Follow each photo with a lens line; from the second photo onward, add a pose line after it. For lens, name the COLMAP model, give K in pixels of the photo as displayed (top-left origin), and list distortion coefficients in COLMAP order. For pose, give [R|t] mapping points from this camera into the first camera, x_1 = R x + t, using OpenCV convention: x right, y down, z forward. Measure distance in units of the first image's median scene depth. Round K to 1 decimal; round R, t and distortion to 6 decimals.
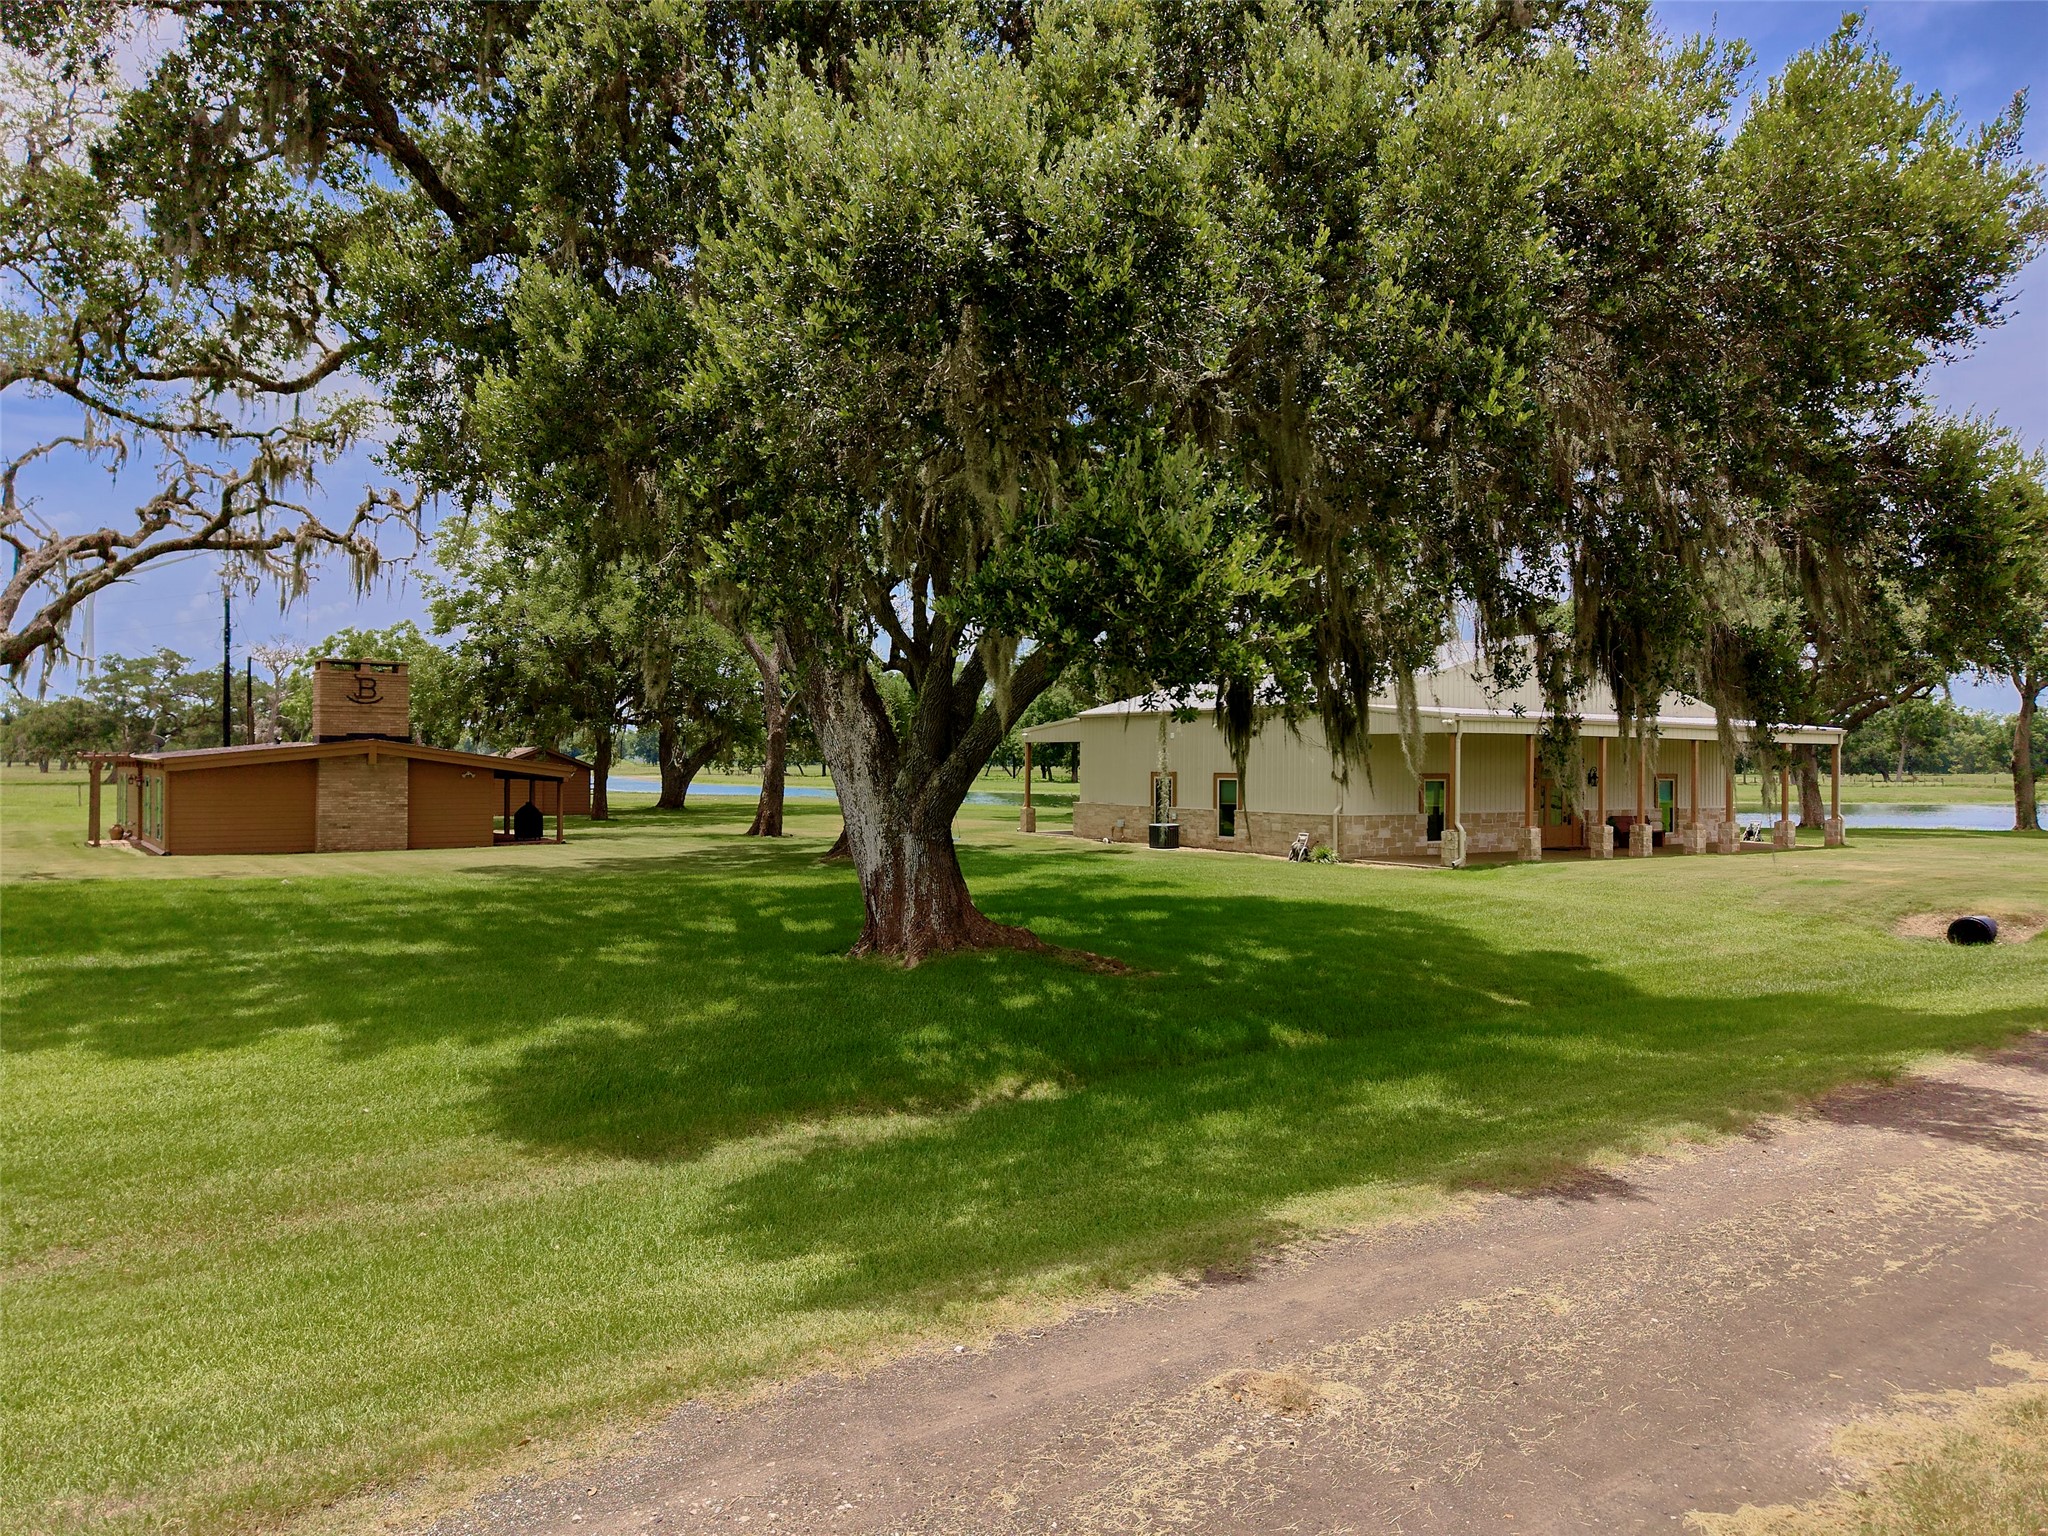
lens RADIAL K [[1398.3, 0, 987.8], [0, 1398.3, 791.6], [0, 0, 1]] dist [0.004214, -0.000531]
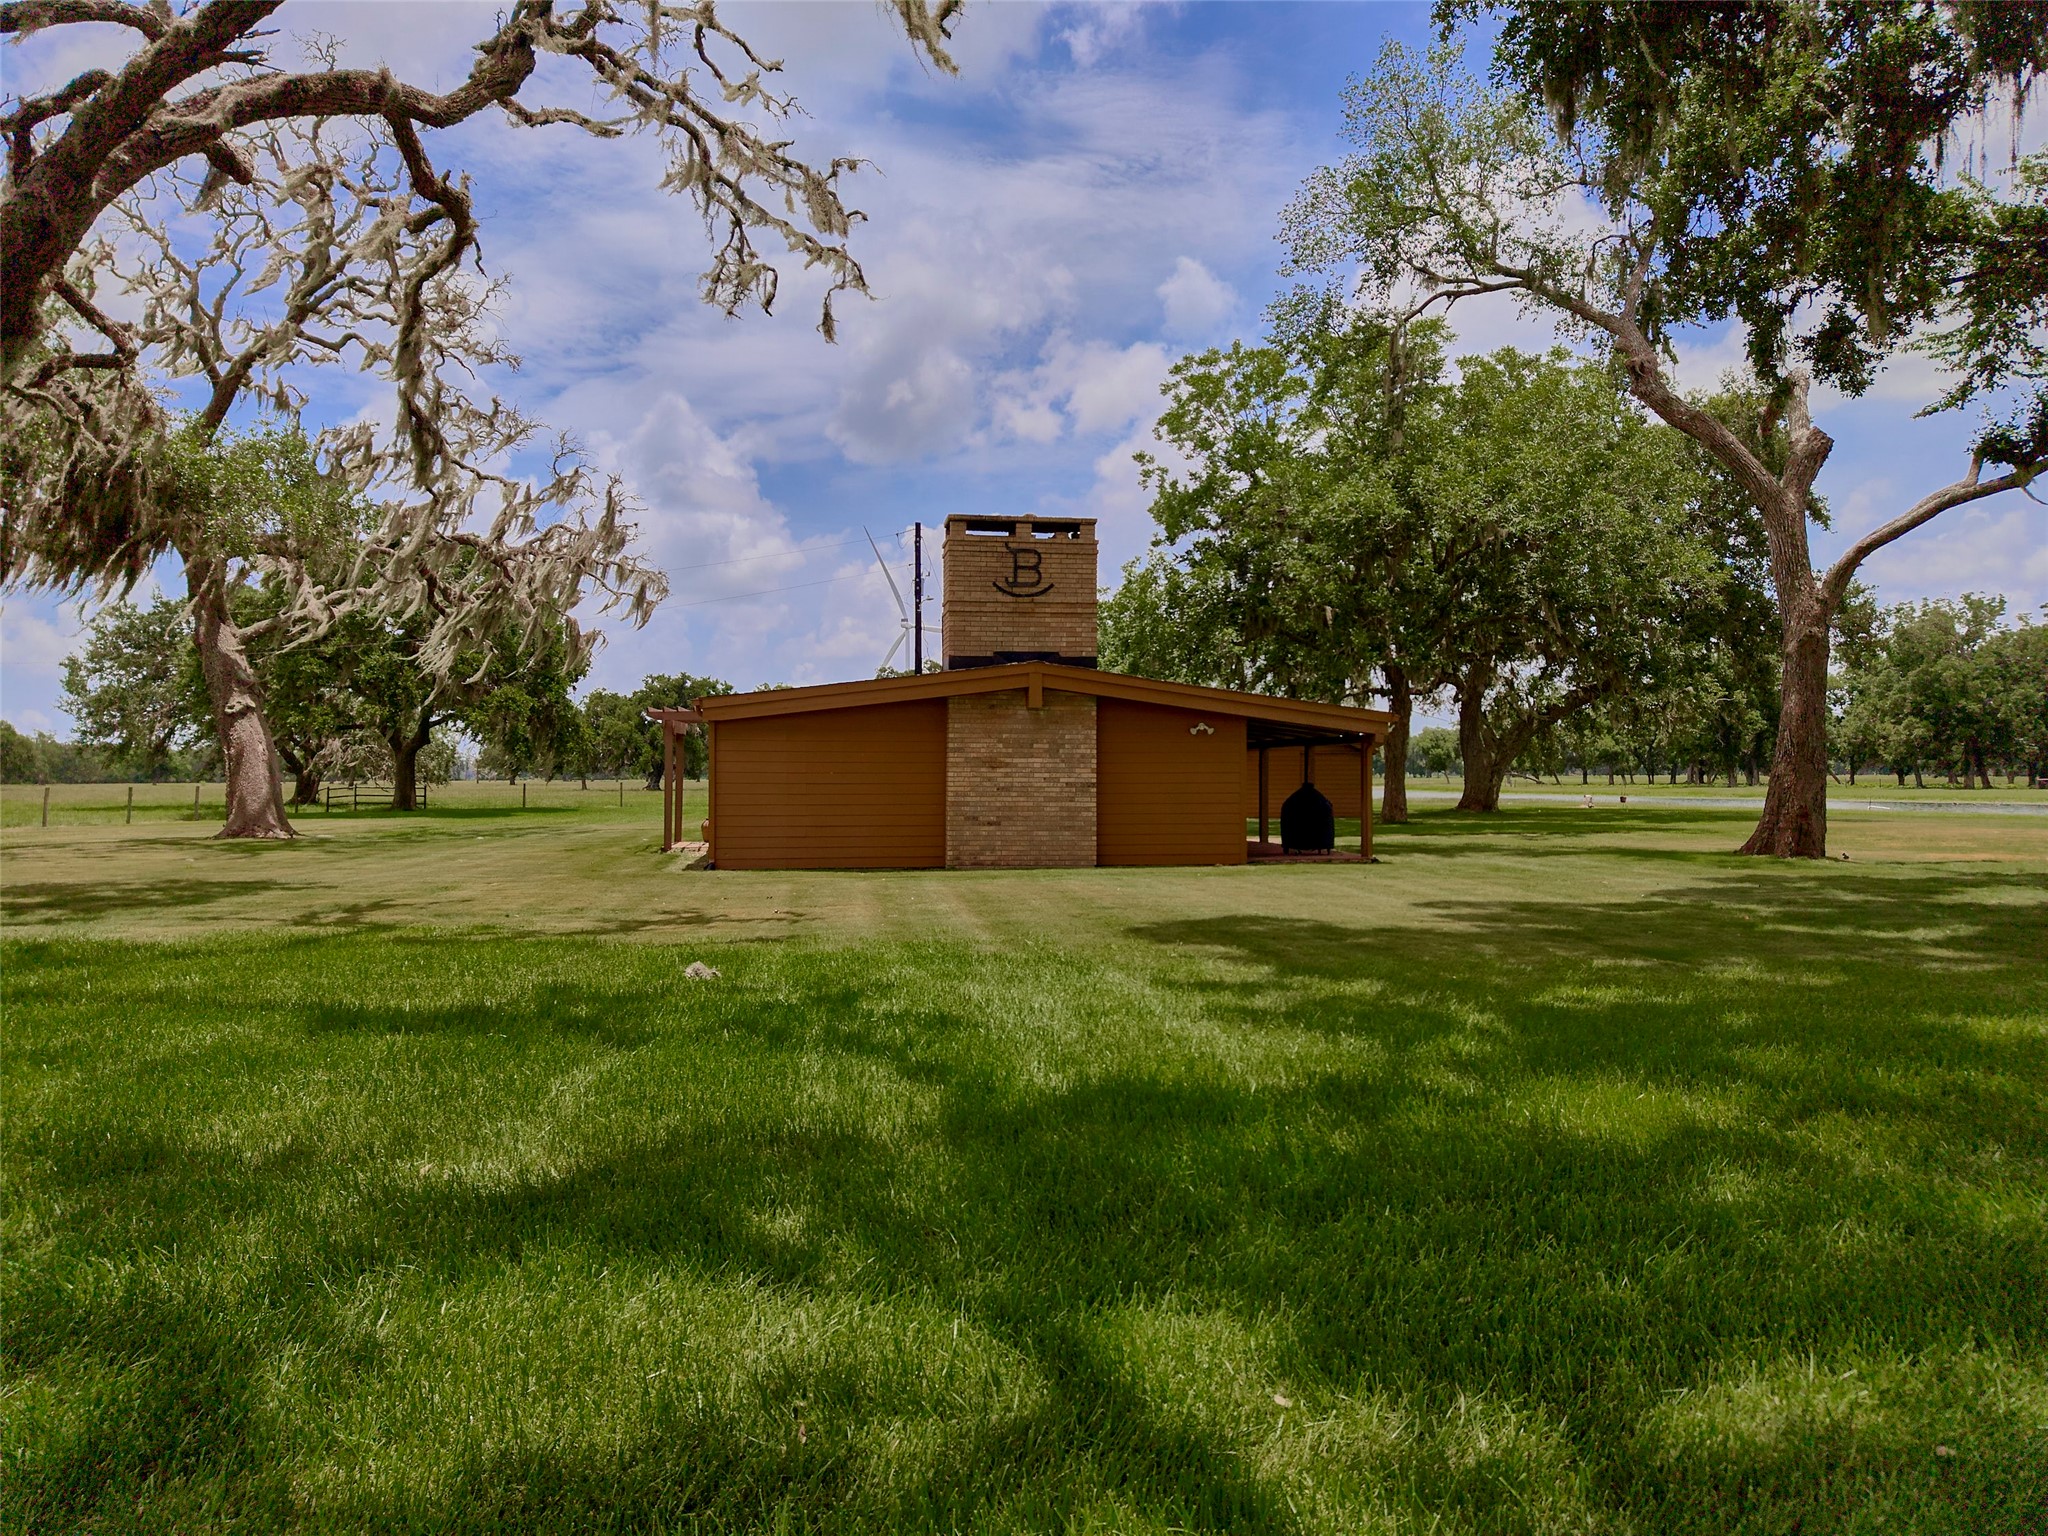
lens RADIAL K [[1398.3, 0, 987.8], [0, 1398.3, 791.6], [0, 0, 1]] dist [0.004214, -0.000531]
pose [[0.871749, -0.003540, -0.489939, -0.190905], [-0.001038, 0.999958, -0.009073, 0.017385], [0.489951, 0.008418, 0.871709, 0.518780]]
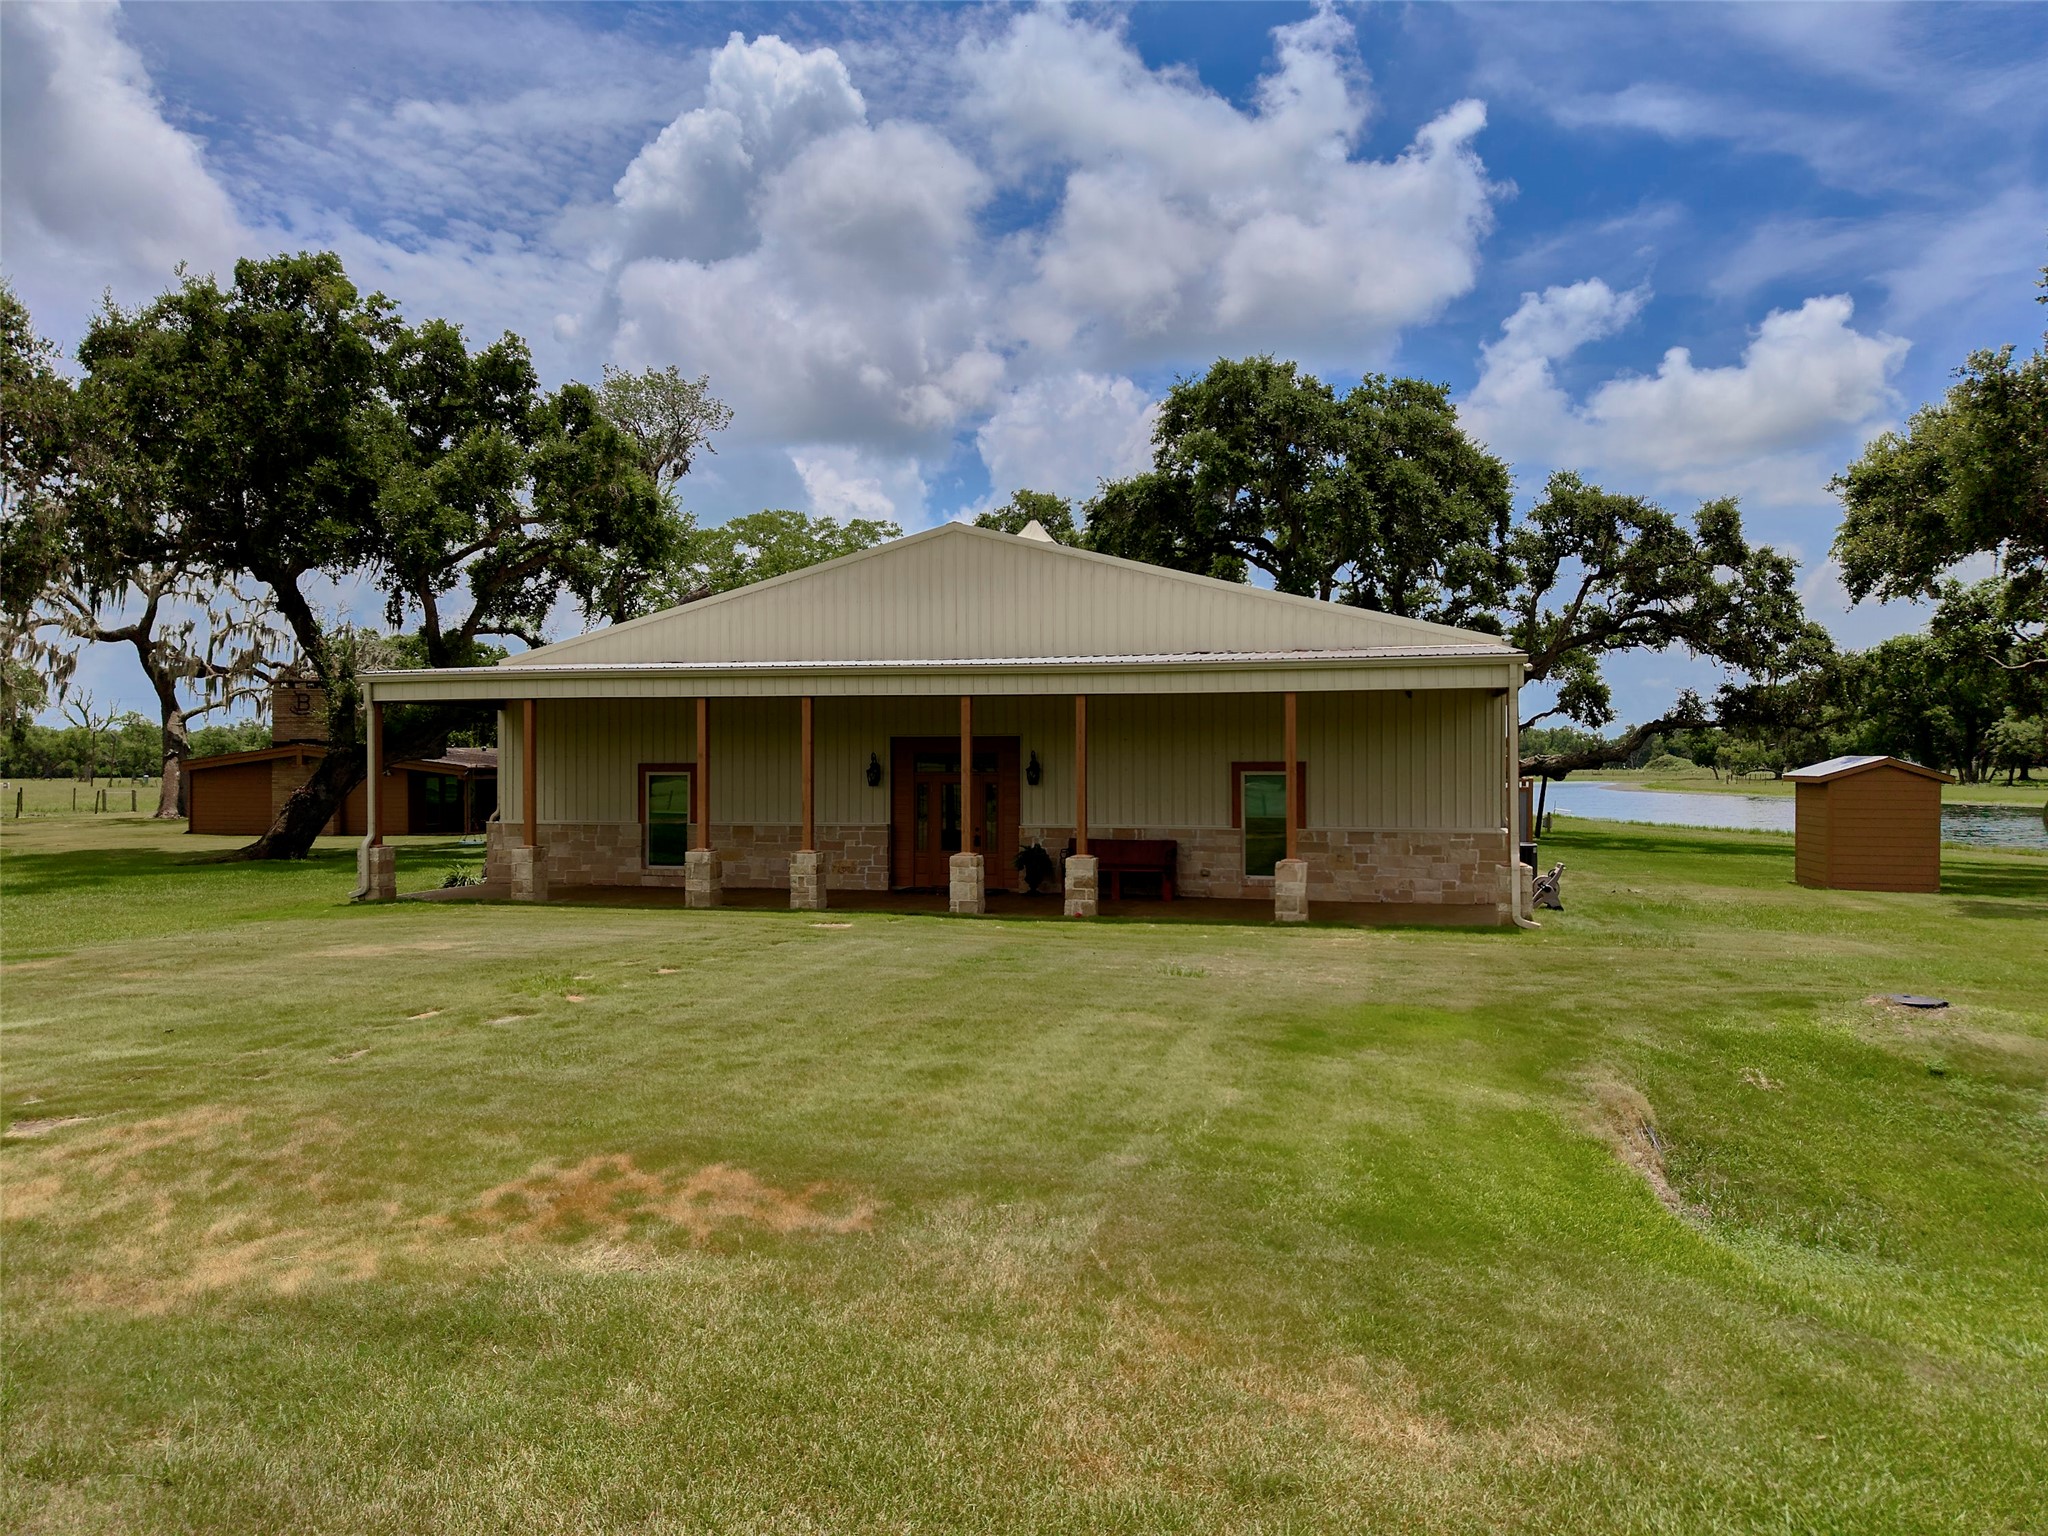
lens RADIAL K [[1374.3, 0, 1049.5], [0, 1374.3, 767.4], [0, 0, 1]] dist [-0.003696, -0.004103]
pose [[0.693037, -0.009733, -0.720837, 0.843312], [-0.004708, 0.999826, -0.018026, 0.000505], [0.720887, 0.015886, 0.692871, 0.642588]]
